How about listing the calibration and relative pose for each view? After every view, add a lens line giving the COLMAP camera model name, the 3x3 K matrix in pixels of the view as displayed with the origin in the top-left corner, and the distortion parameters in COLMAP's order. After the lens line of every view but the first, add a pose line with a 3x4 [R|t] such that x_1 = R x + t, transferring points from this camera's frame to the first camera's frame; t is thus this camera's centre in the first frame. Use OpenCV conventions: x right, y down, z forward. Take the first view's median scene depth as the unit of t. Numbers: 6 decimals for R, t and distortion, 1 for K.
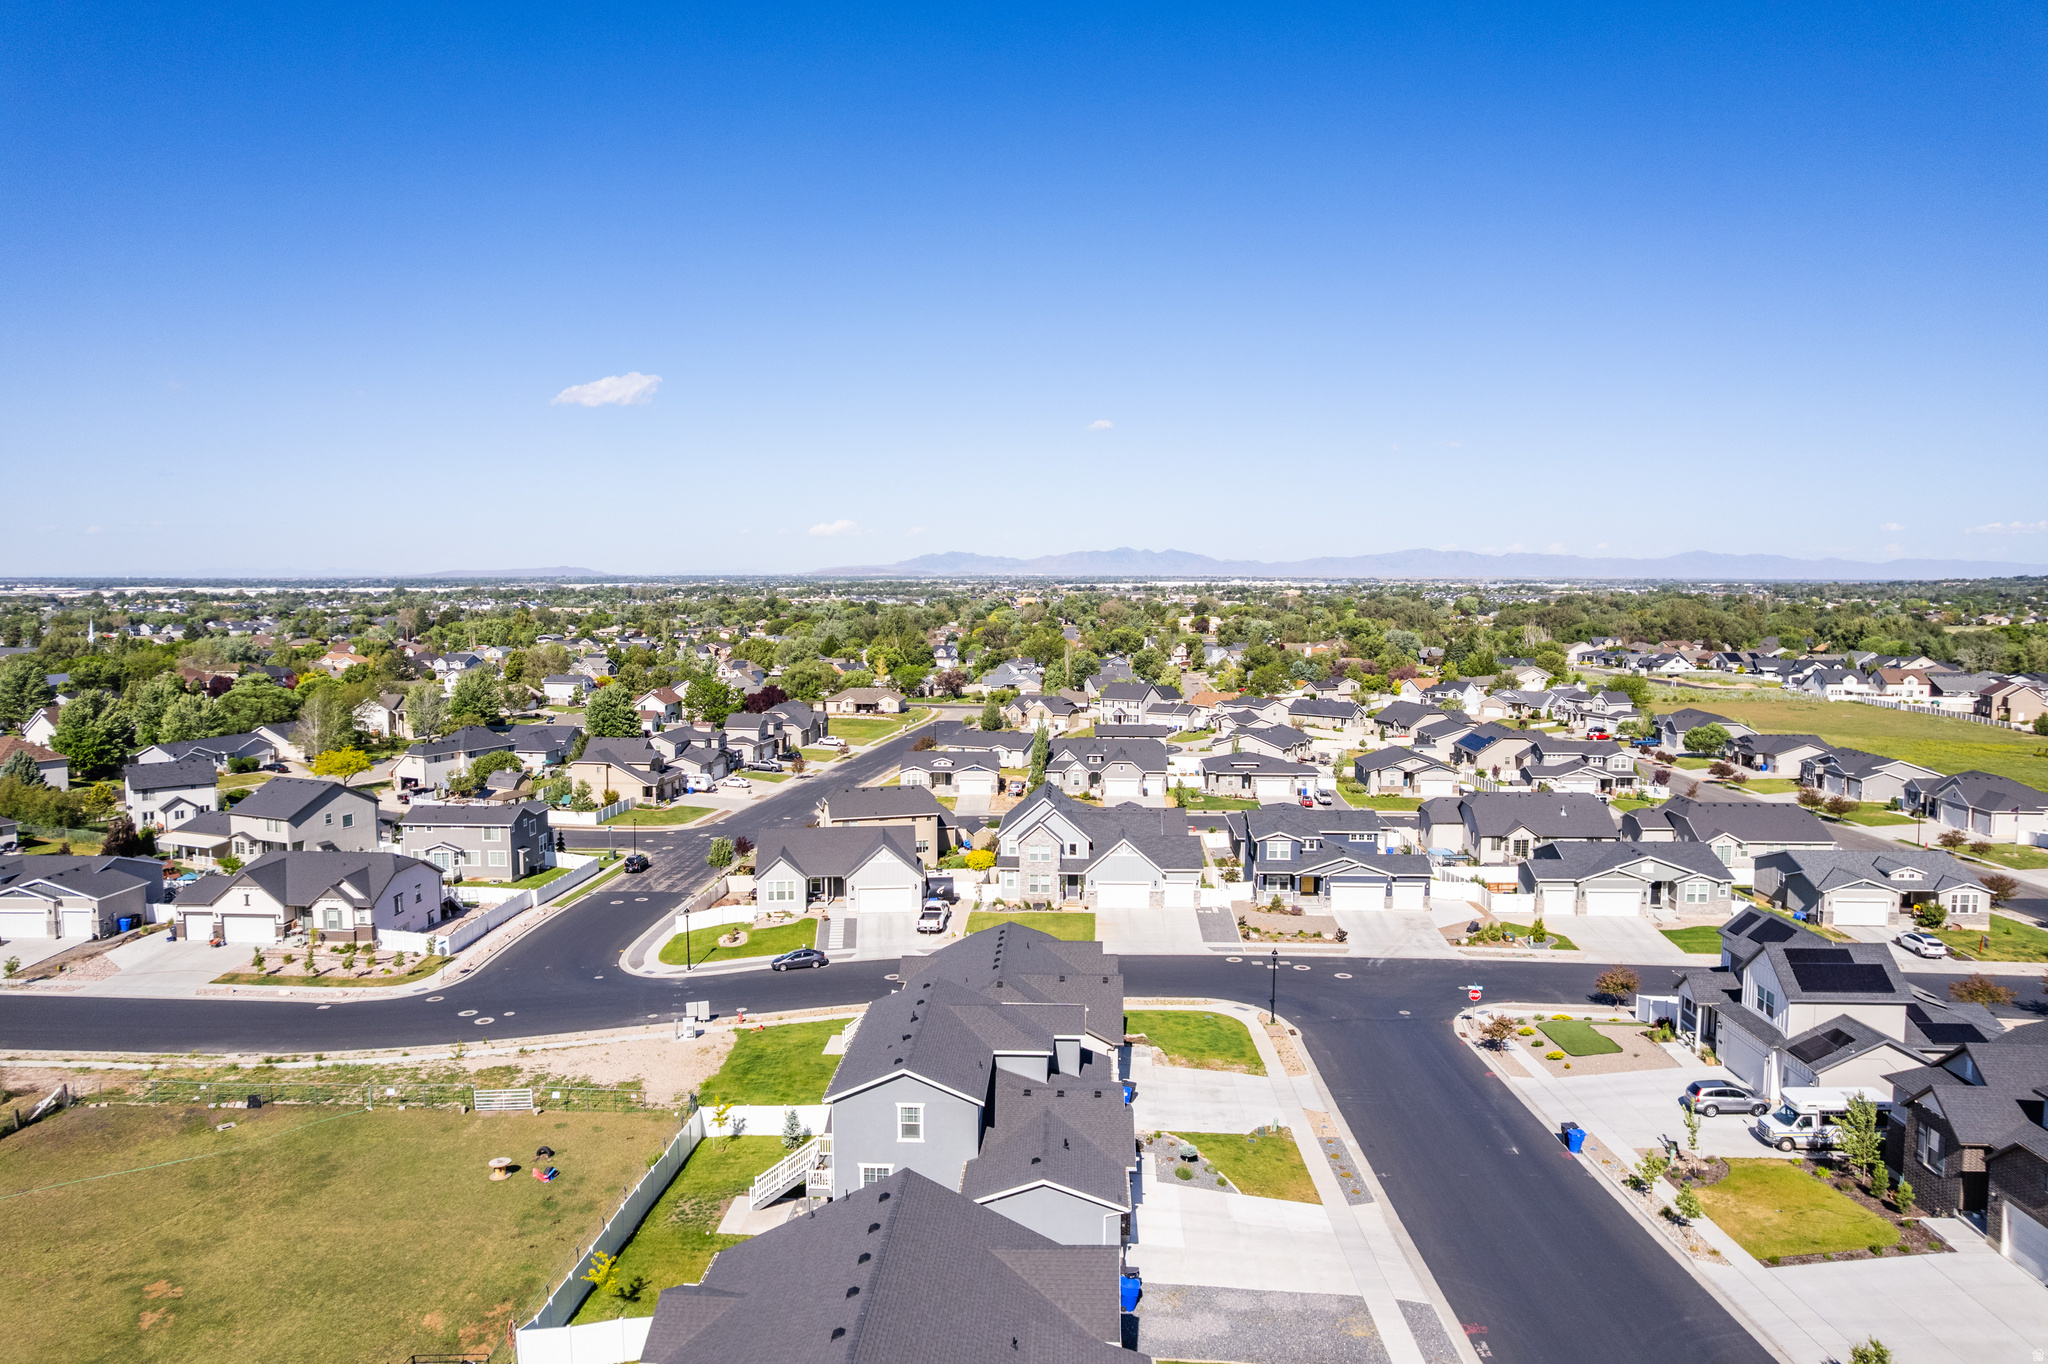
lens RADIAL K [[1313.8, 0, 1021.7], [0, 1313.8, 693.0], [0, 0, 1]] dist [-0.072659, 0.061367]
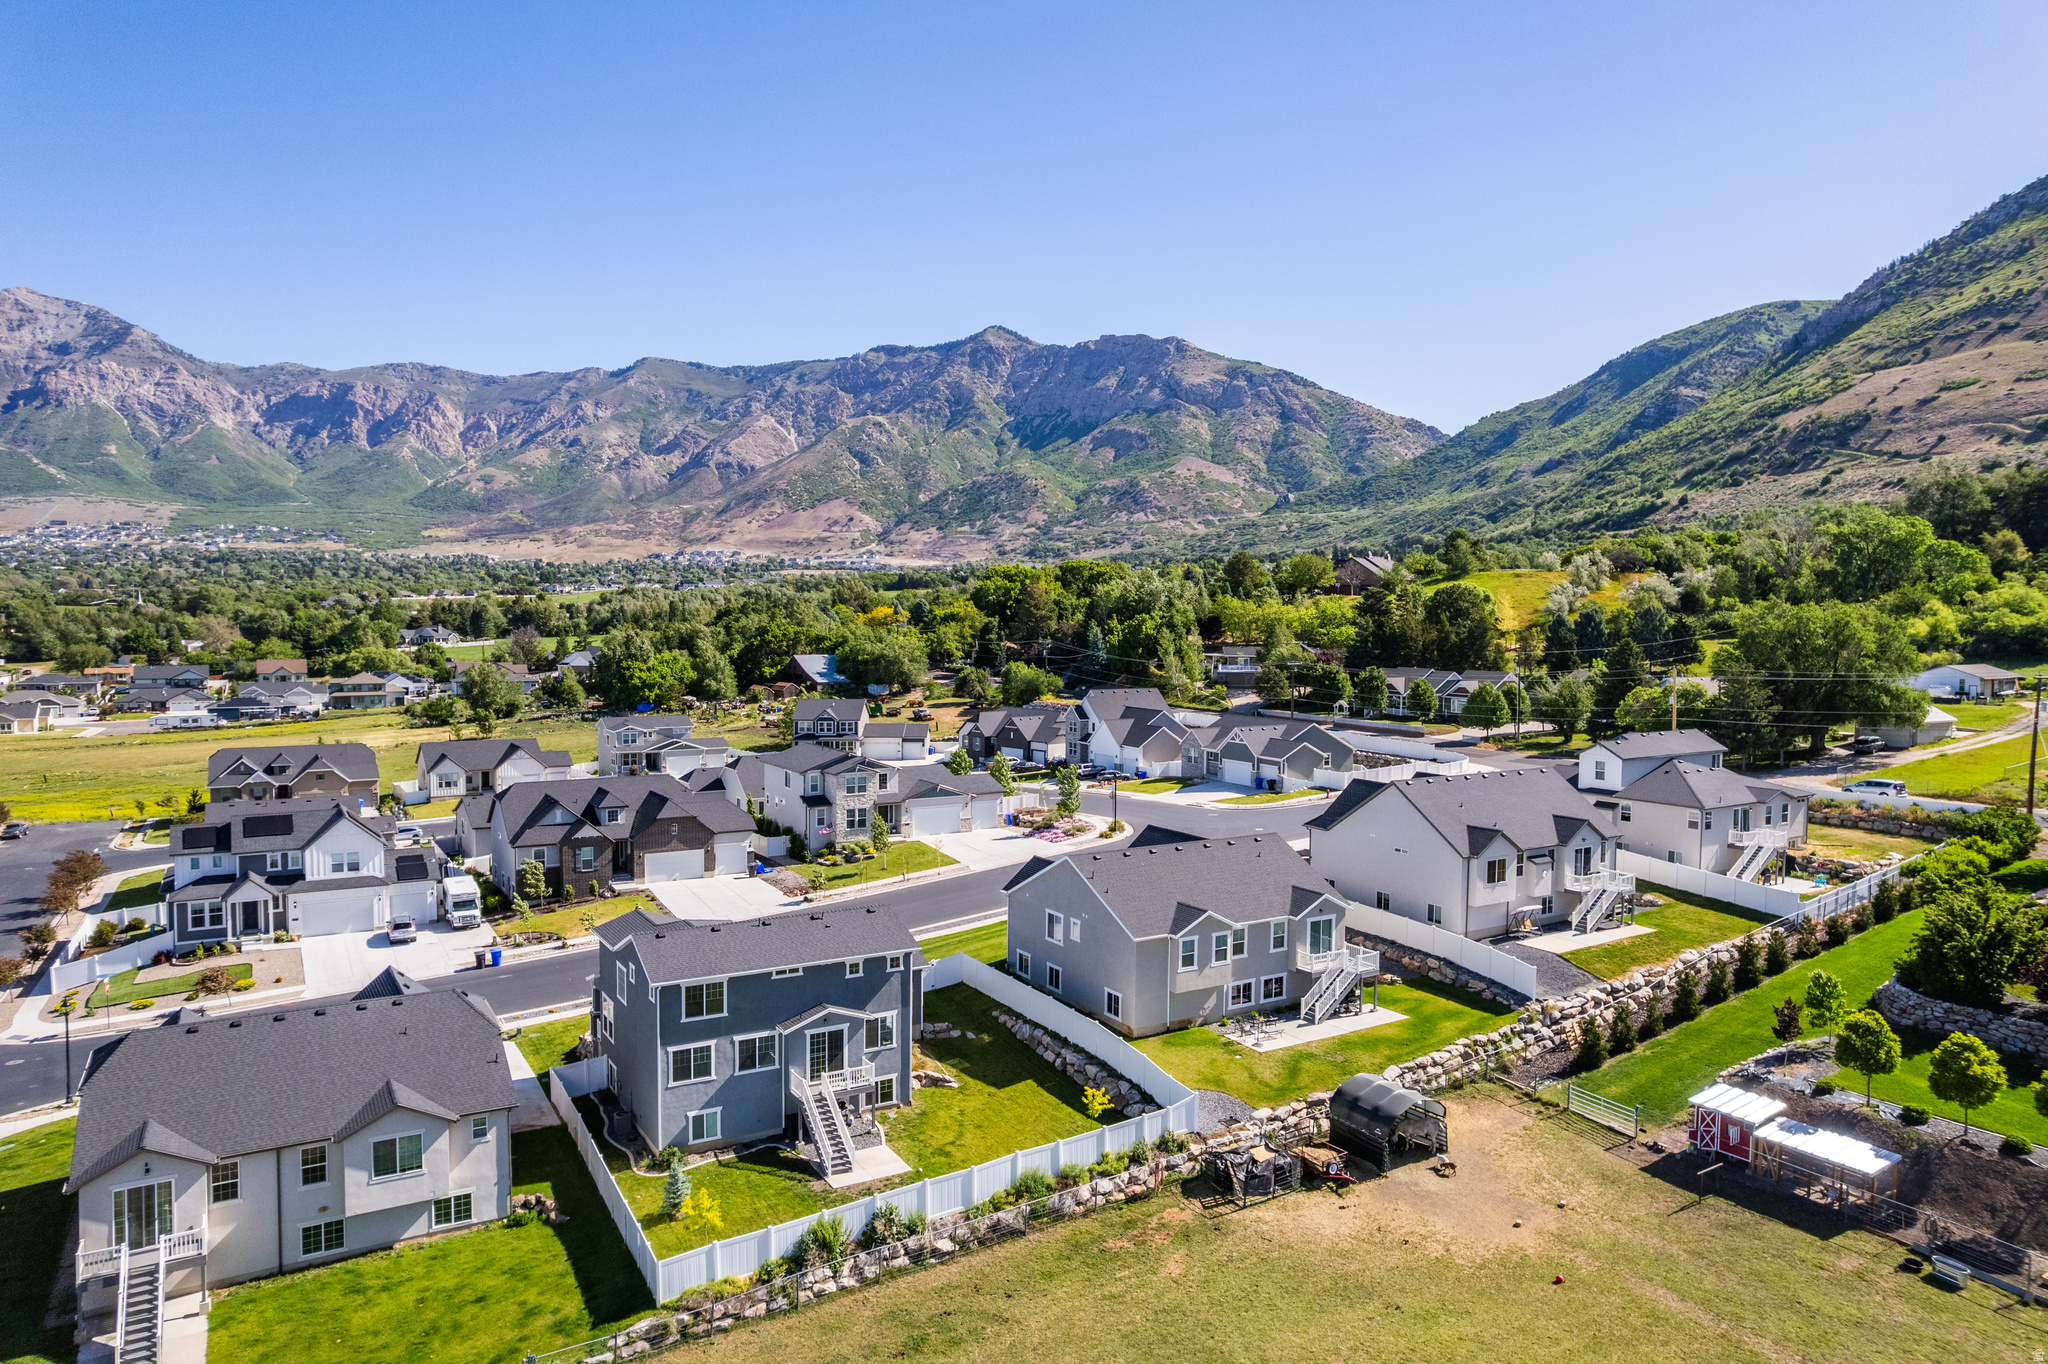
lens RADIAL K [[1313.8, 0, 1020.8], [0, 1313.8, 682.9], [0, 0, 1]] dist [-0.072659, 0.061367]
pose [[-0.553160, -0.045490, 0.831832, -0.512155], [0.076080, 0.991577, 0.104818, -0.009631], [-0.829594, 0.121267, -0.545040, 0.693609]]
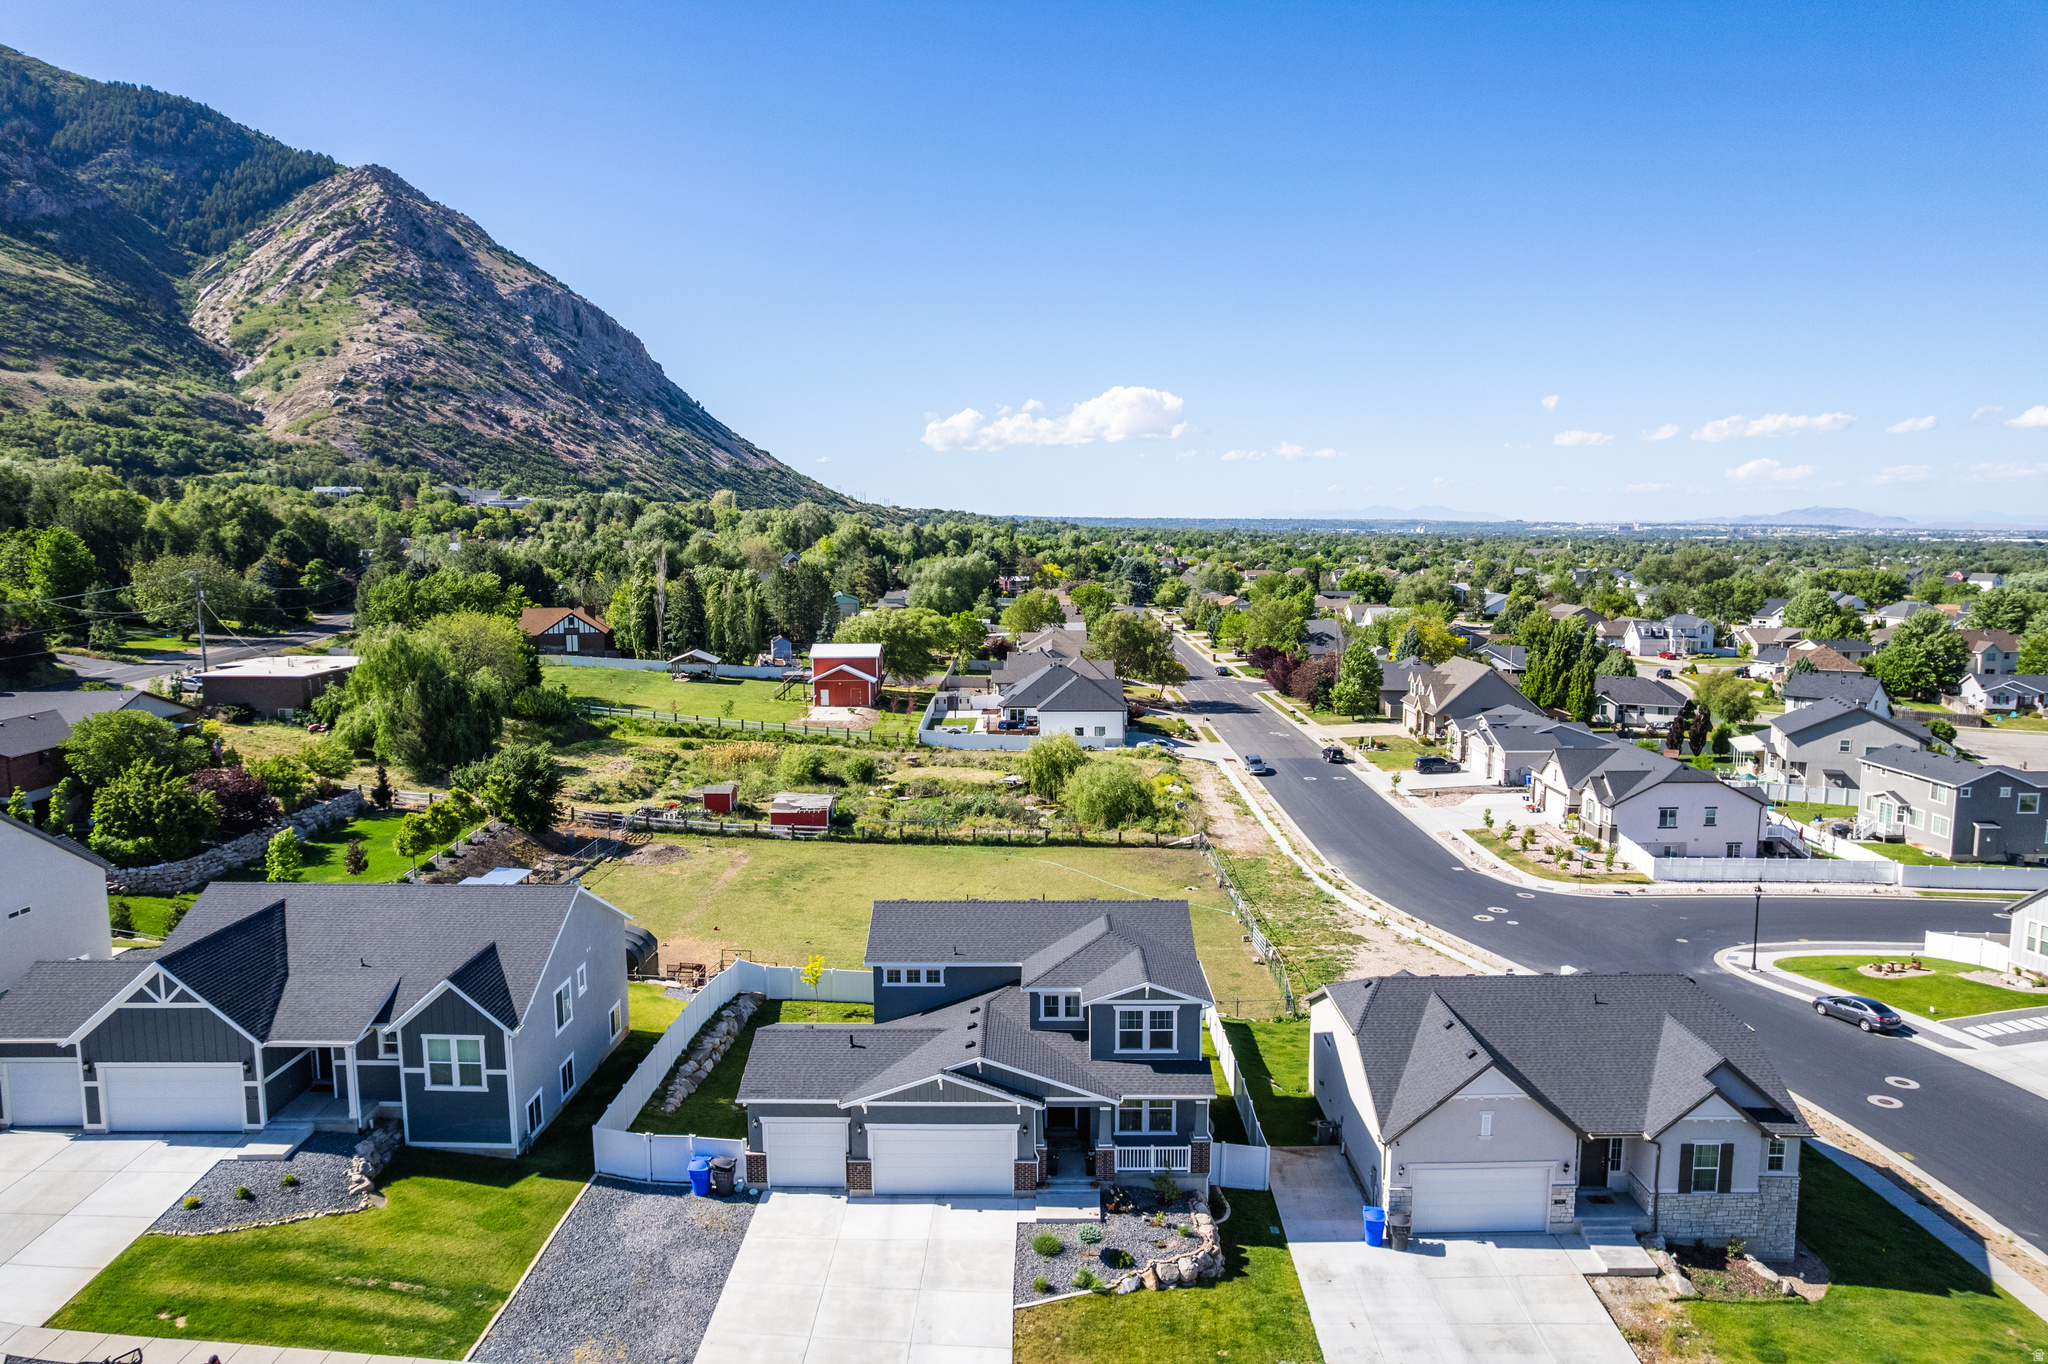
lens RADIAL K [[1313.8, 0, 1022.1], [0, 1313.8, 678.7], [0, 0, 1]] dist [-0.072659, 0.061367]
pose [[0.035229, 0.116498, -0.992566, 0.387356], [-0.091497, 0.989387, 0.112877, 0.004154], [0.995182, 0.086840, 0.045514, 0.480551]]
